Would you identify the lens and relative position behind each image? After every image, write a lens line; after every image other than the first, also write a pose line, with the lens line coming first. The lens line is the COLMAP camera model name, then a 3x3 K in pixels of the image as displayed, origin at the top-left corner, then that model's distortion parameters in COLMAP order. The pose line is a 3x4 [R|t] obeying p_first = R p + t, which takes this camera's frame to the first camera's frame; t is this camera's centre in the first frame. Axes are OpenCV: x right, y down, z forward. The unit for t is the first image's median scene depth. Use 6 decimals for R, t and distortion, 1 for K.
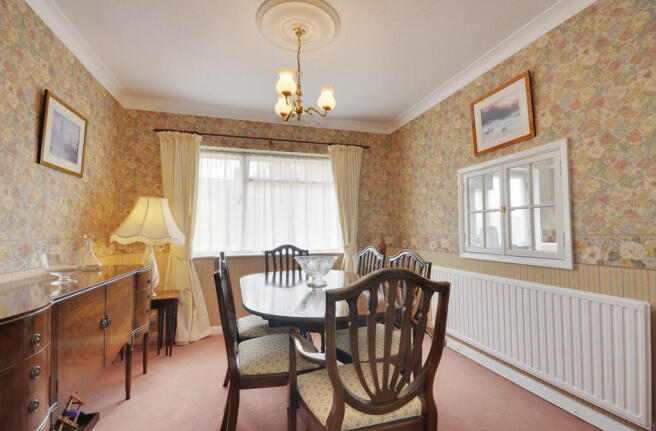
lens RADIAL K [[292.7, 0, 329.5], [0, 292.7, 219.4], [0, 0, 1]] dist [0.002854, 0.000165]
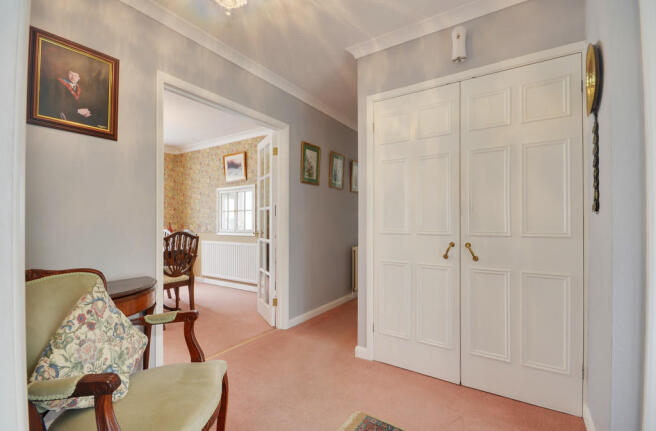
lens RADIAL K [[292.7, 0, 328.8], [0, 292.7, 219.0], [0, 0, 1]] dist [0.002854, 0.000165]
pose [[0.766089, 0.011495, 0.642631, -0.214289], [-0.031578, 0.999306, 0.019770, -0.033420], [-0.641958, -0.035439, 0.765920, -0.904356]]
